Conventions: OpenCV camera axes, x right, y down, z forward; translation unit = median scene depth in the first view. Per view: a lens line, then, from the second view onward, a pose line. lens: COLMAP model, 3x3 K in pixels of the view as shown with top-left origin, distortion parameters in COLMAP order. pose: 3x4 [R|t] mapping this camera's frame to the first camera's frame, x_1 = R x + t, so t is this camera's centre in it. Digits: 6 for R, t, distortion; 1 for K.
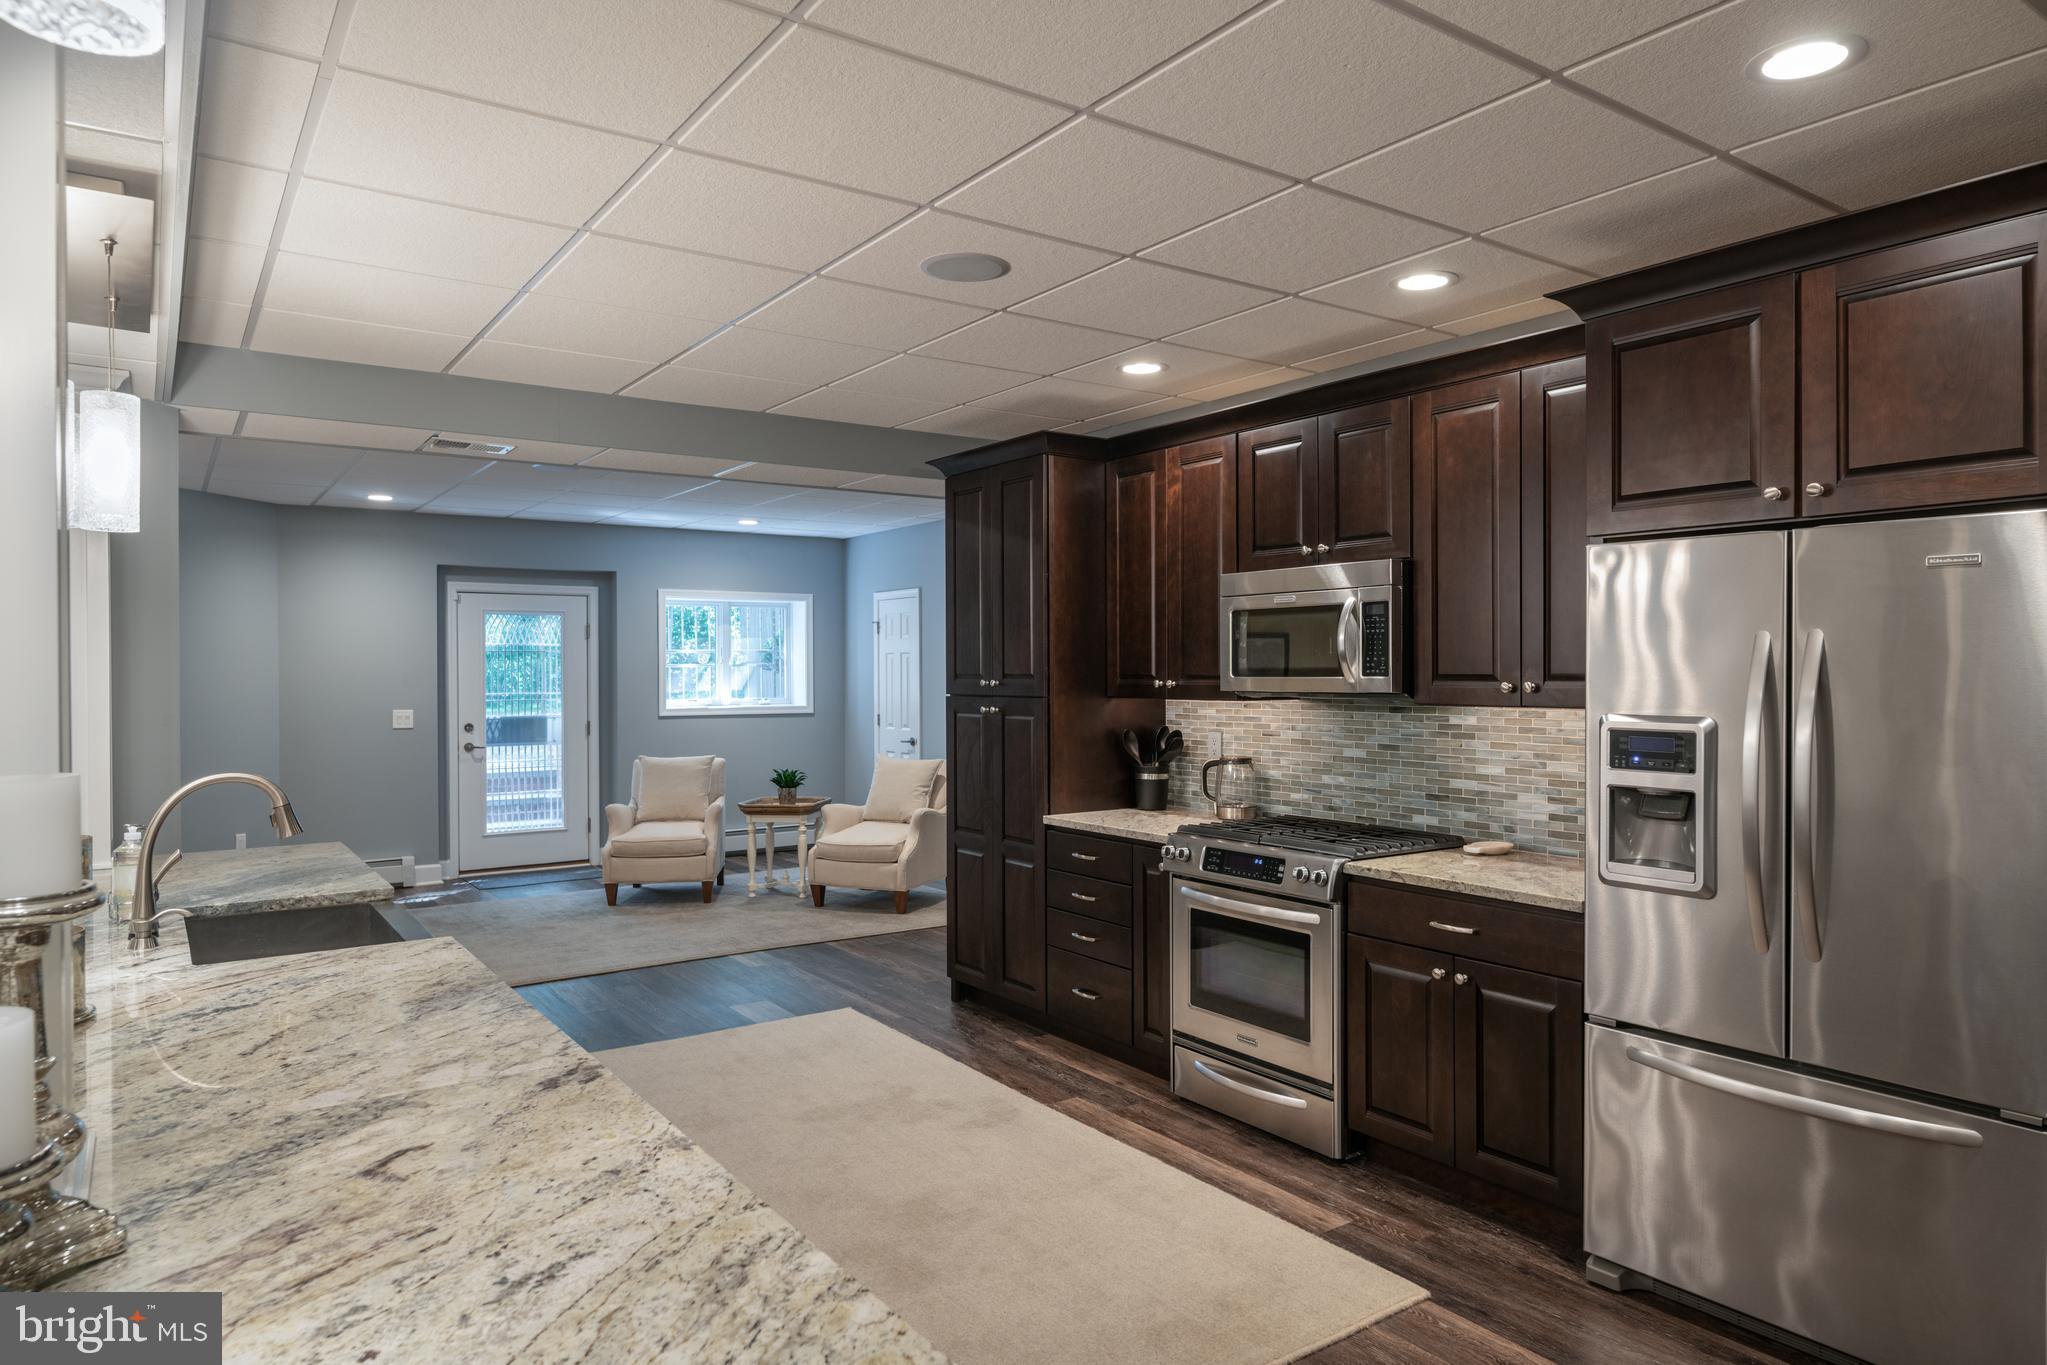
lens RADIAL K [[1244.6, 0, 1030.0], [0, 1244.6, 675.1], [0, 0, 1]] dist [0.000296, 0.000134]
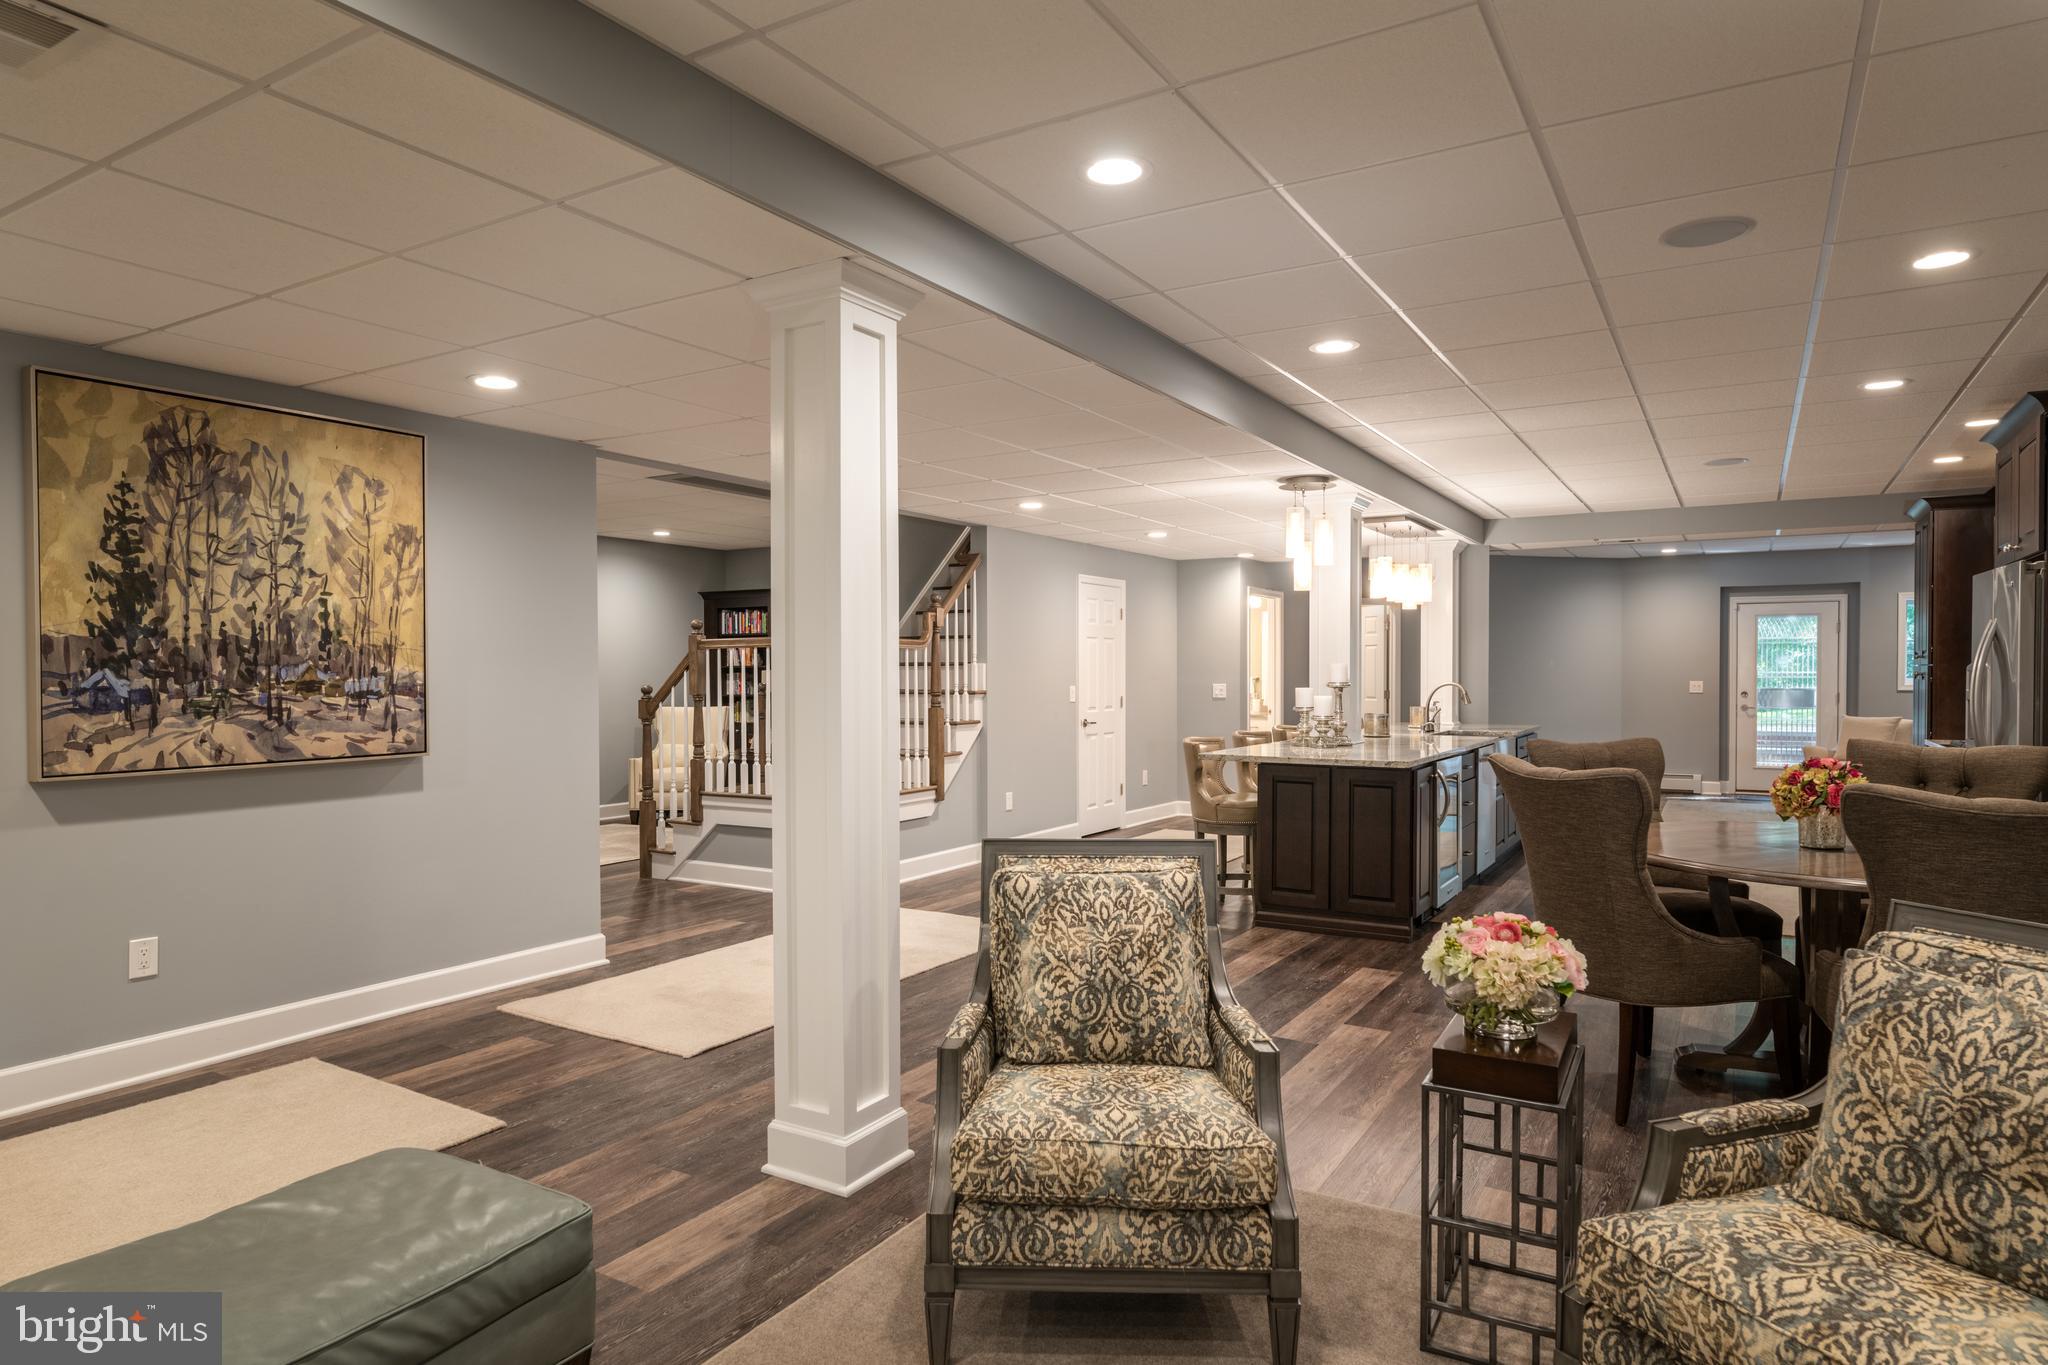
lens RADIAL K [[1194.6, 0, 1024.1], [0, 1194.6, 682.2], [0, 0, 1]] dist [0.002737, 0.000792]
pose [[0.400823, 0.014612, -0.916039, 1.087111], [-0.005721, 0.999893, 0.013446, 0.028074], [0.916138, -0.000149, 0.400864, -0.767229]]
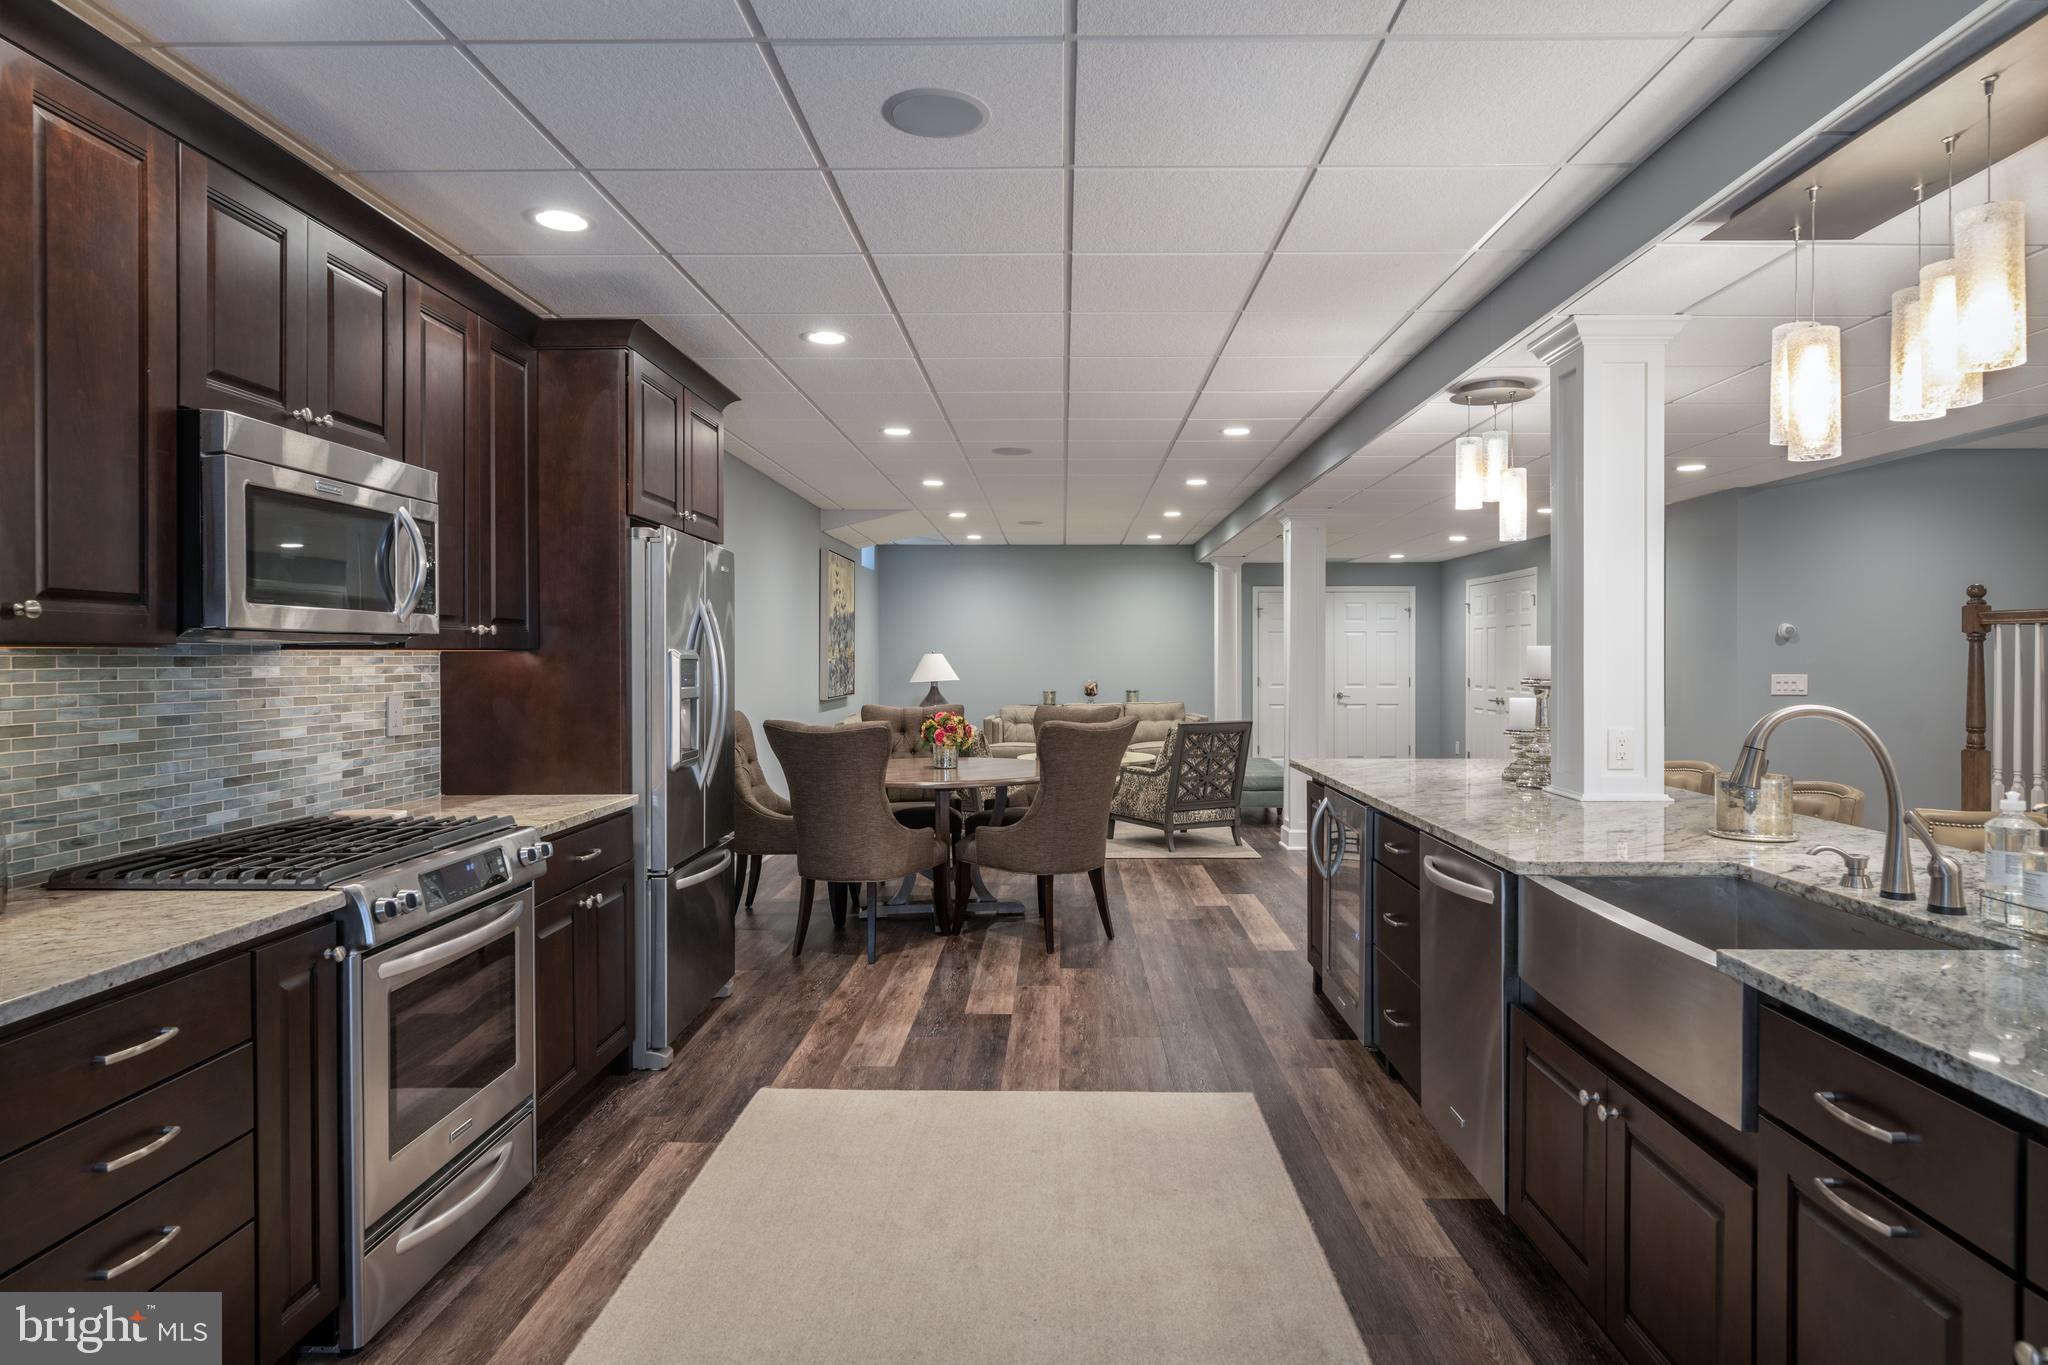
lens RADIAL K [[1194.6, 0, 1028.9], [0, 1194.6, 671.0], [0, 0, 1]] dist [0.002737, 0.000792]
pose [[-0.804389, 0.000048, 0.594103, -0.449142], [0.009346, 0.999877, 0.012574, 0.029441], [-0.594029, 0.015667, -0.804291, 1.264237]]
